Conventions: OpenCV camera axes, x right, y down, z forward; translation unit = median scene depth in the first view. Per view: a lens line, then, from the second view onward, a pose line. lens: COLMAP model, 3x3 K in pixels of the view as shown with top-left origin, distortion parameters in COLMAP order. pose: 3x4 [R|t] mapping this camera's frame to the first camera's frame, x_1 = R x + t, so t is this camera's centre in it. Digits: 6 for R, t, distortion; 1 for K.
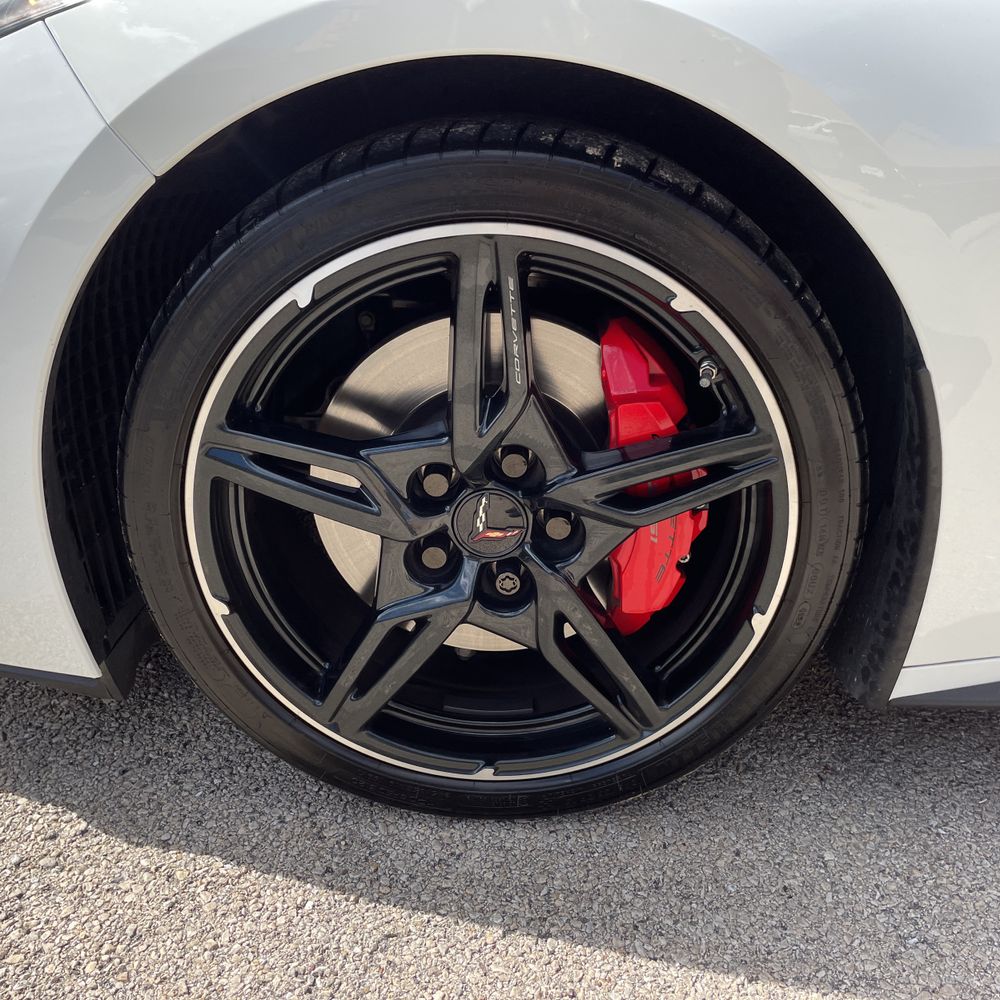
lens RADIAL K [[1010.9, 0, 506.2], [0, 1010.9, 503.4], [0, 0, 1]] dist [0.082538, -0.112764]
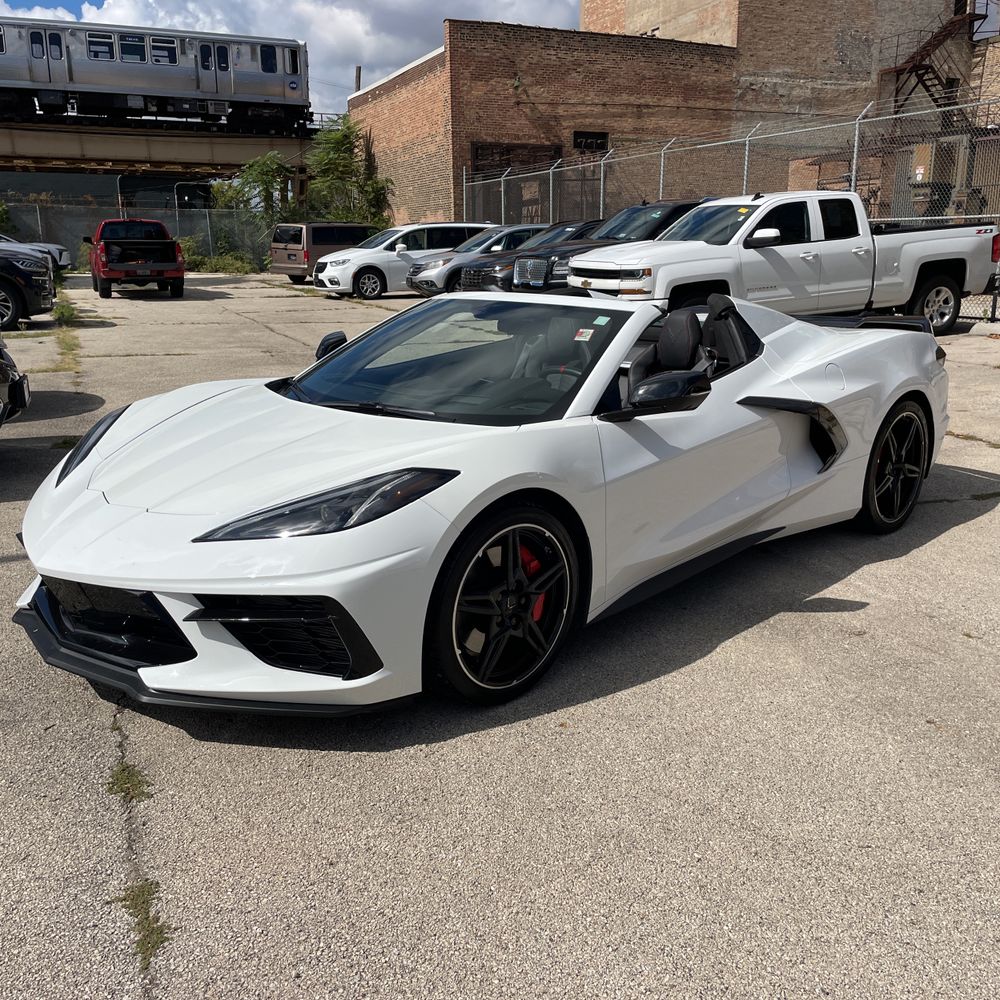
lens RADIAL K [[1008.7, 0, 510.4], [0, 1008.7, 522.5], [0, 0, 1]] dist [0.089181, -0.105401]
pose [[0.672132, -0.204932, 0.711506, -2.438270], [0.301999, 0.953248, -0.010727, -0.212708], [-0.676043, 0.222084, 0.702598, -1.522789]]
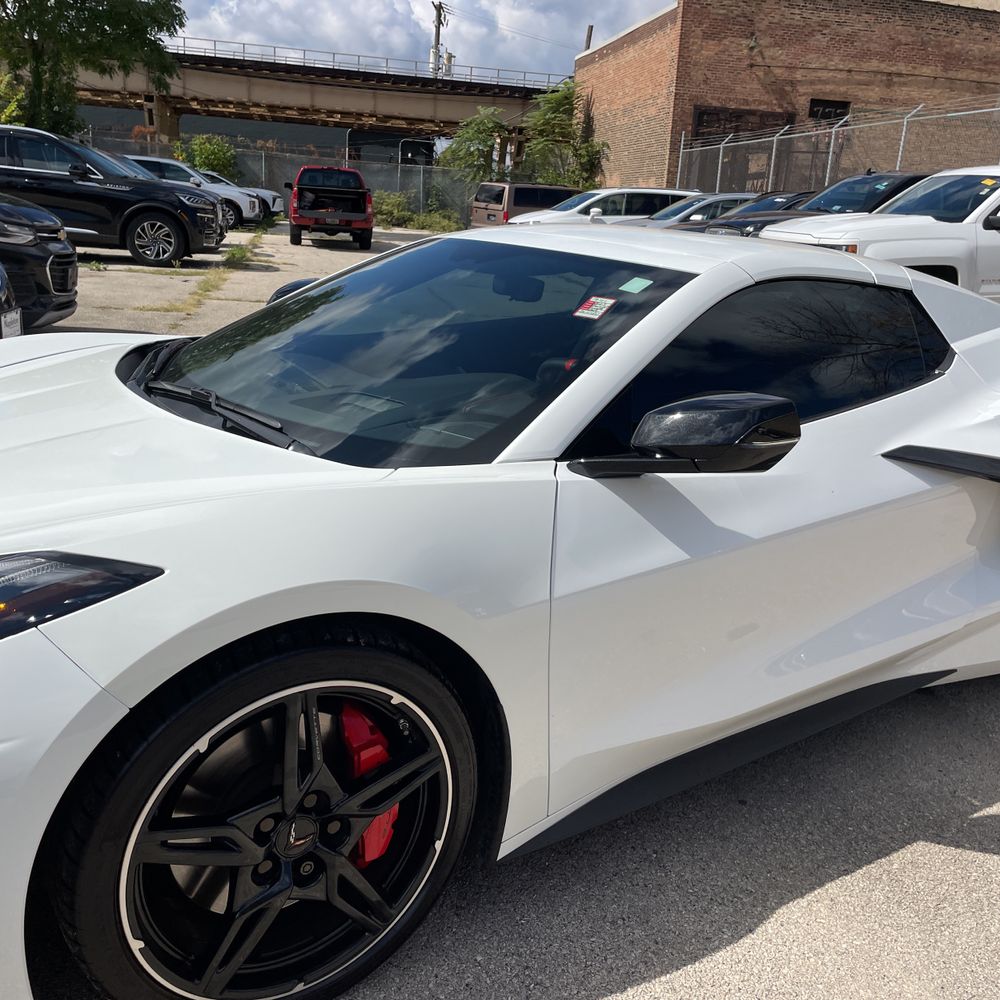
lens RADIAL K [[1010.9, 0, 506.2], [0, 1010.9, 503.4], [0, 0, 1]] dist [0.082538, -0.112764]
pose [[0.816767, -0.118449, 0.564679, -0.633109], [0.177853, 0.982729, -0.051111, -0.381992], [-0.548872, 0.142176, 0.823727, -0.699890]]
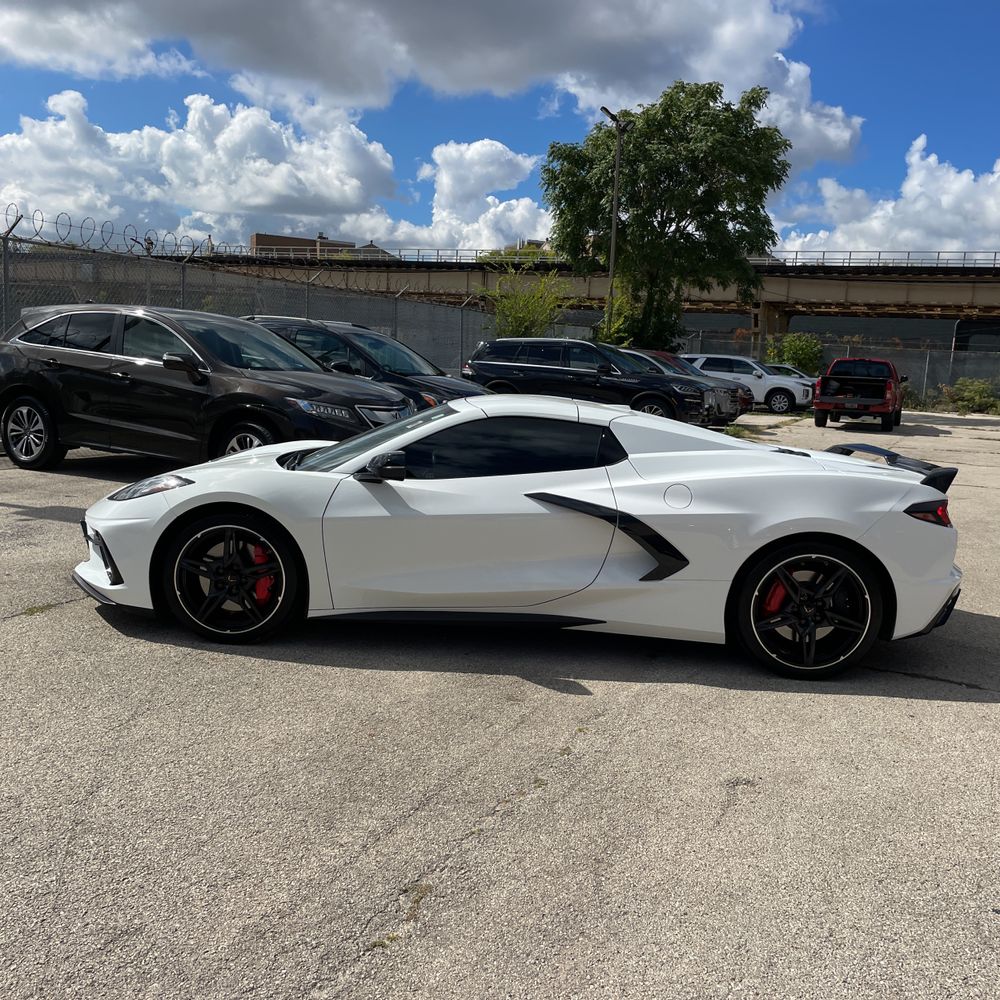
lens RADIAL K [[1034.2, 0, 522.0], [0, 1034.2, 516.0], [0, 0, 1]] dist [0.013380, 0.001367]
pose [[0.999056, 0.037096, 0.022589, 1.387078], [-0.029960, 0.965156, -0.259953, 1.077183], [-0.031445, 0.259031, 0.965357, -4.429218]]
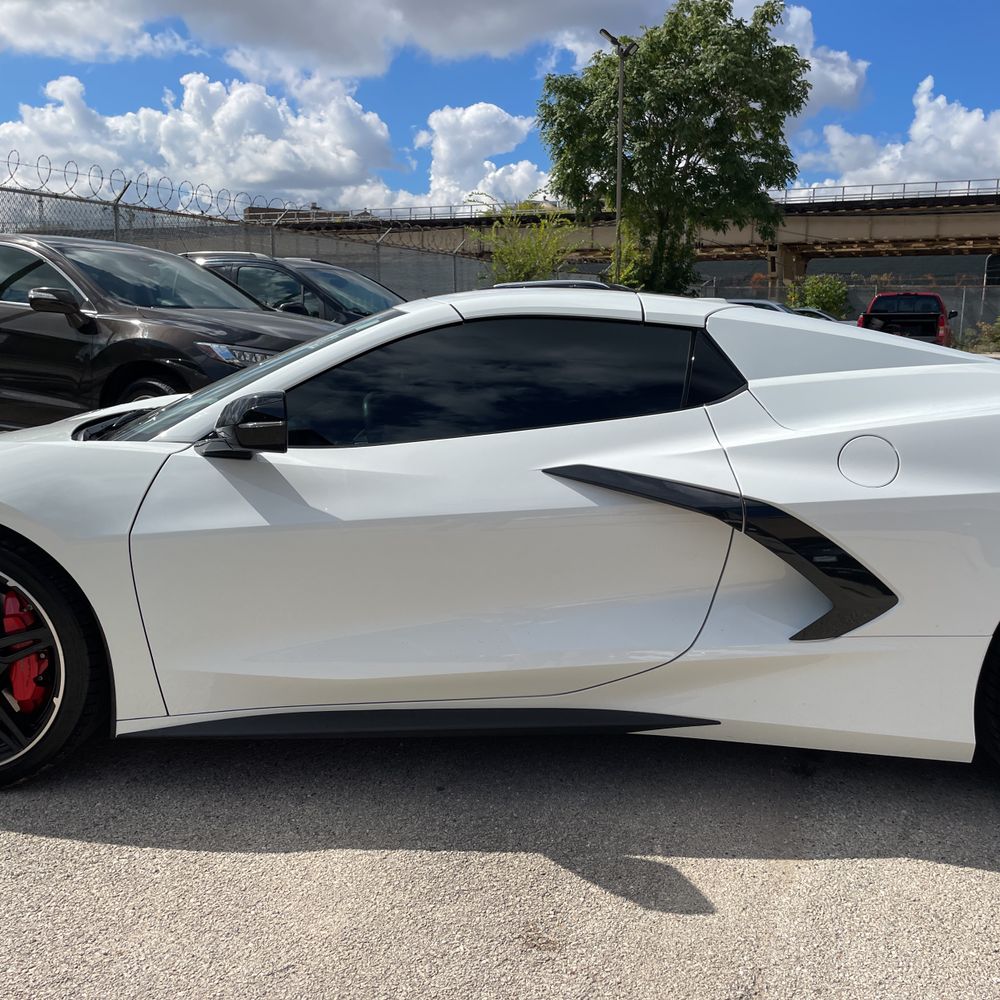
lens RADIAL K [[1025.3, 0, 514.1], [0, 1025.3, 496.5], [0, 0, 1]] dist [0.086704, -0.116441]
pose [[0.999985, -0.003514, 0.004183, 1.515800], [0.004435, 0.969292, -0.245873, 0.255702], [-0.003190, 0.245888, 0.969293, -1.705413]]
